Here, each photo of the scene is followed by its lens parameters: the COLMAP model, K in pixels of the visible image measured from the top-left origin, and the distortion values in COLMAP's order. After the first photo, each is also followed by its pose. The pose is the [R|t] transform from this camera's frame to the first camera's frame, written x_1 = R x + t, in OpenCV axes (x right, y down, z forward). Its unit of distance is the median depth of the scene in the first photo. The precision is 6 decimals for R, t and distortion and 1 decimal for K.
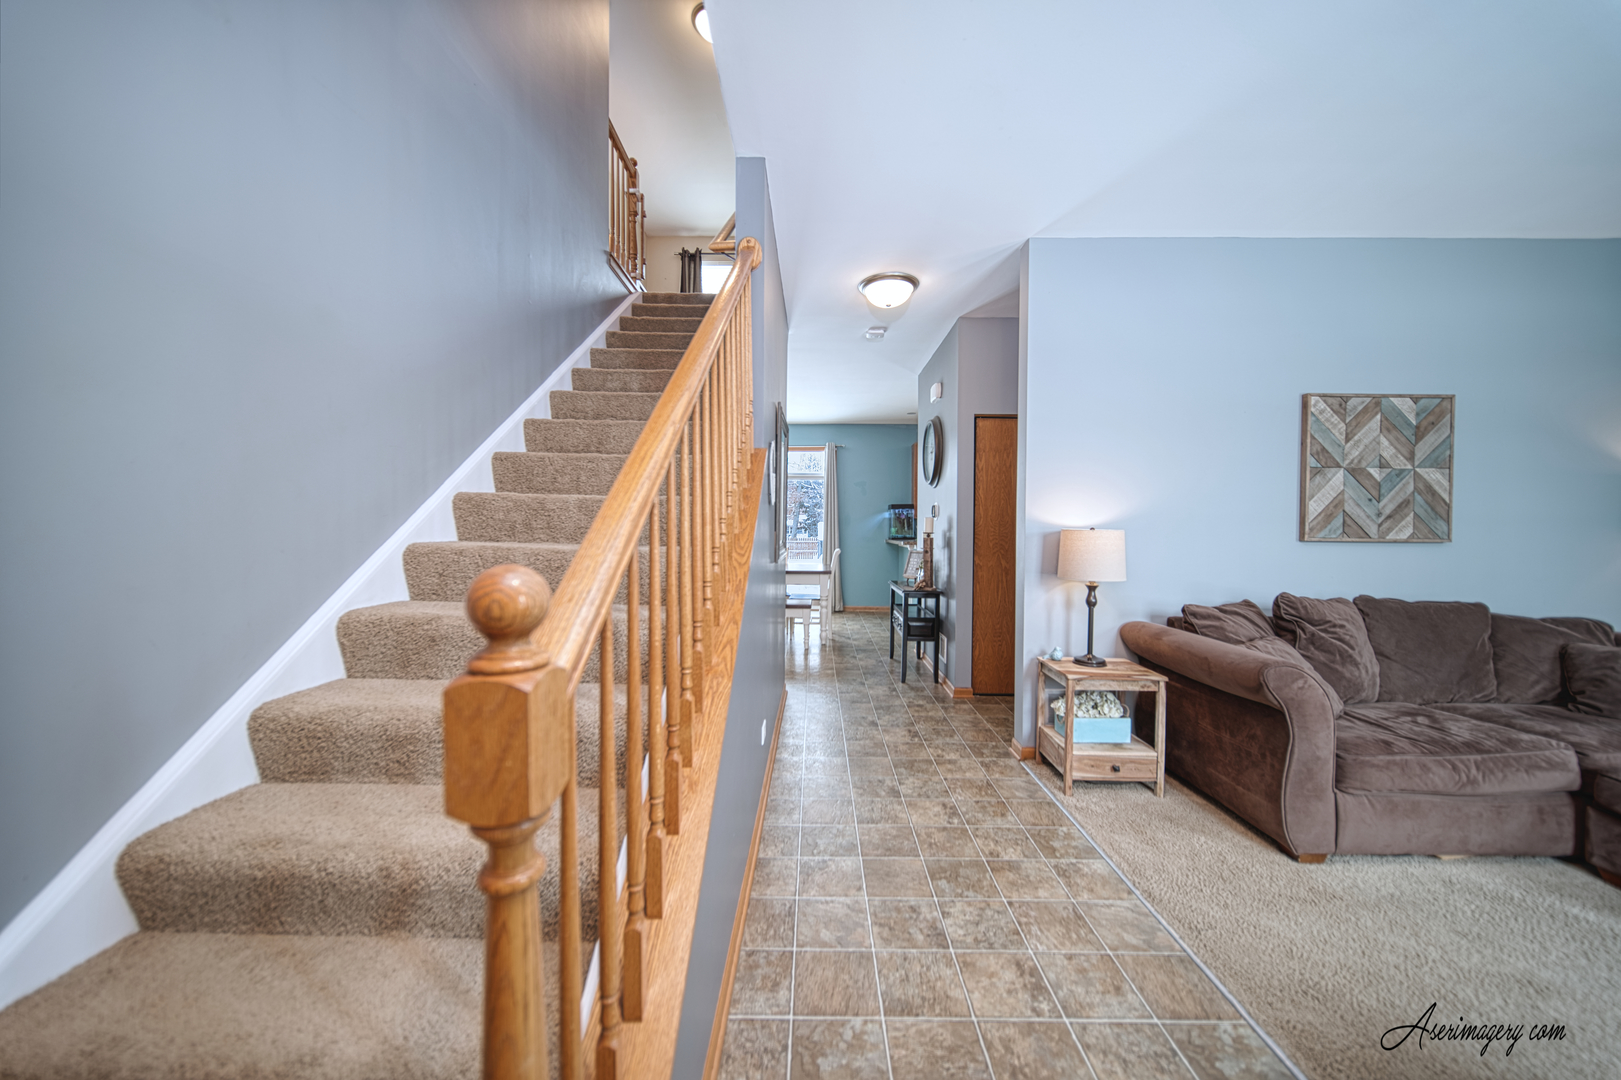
lens RADIAL K [[562.4, 0, 811.4], [0, 562.4, 538.5], [0, 0, 1]] dist [-0.002270, -0.000173]
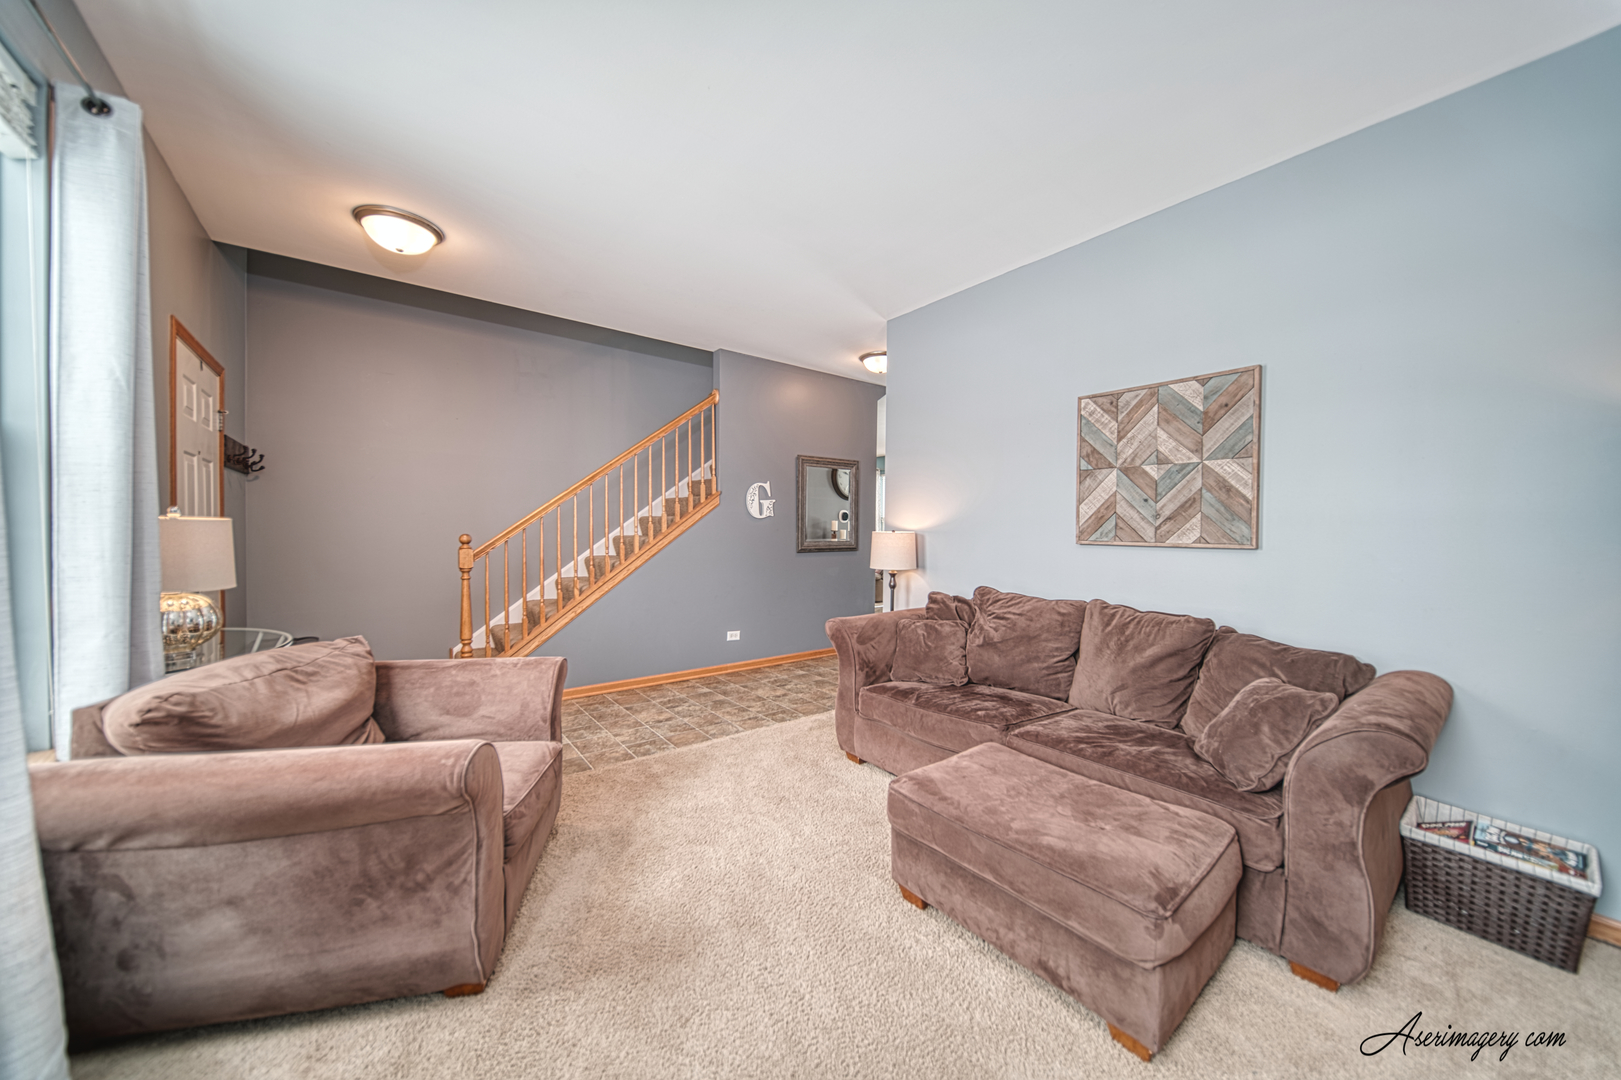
lens RADIAL K [[562.4, 0, 803.8], [0, 562.4, 535.9], [0, 0, 1]] dist [-0.002270, -0.000173]
pose [[0.615926, 0.009515, -0.787747, 1.376890], [-0.014136, 0.999900, 0.001025, -0.003905], [0.787677, 0.010504, 0.615998, -0.005206]]
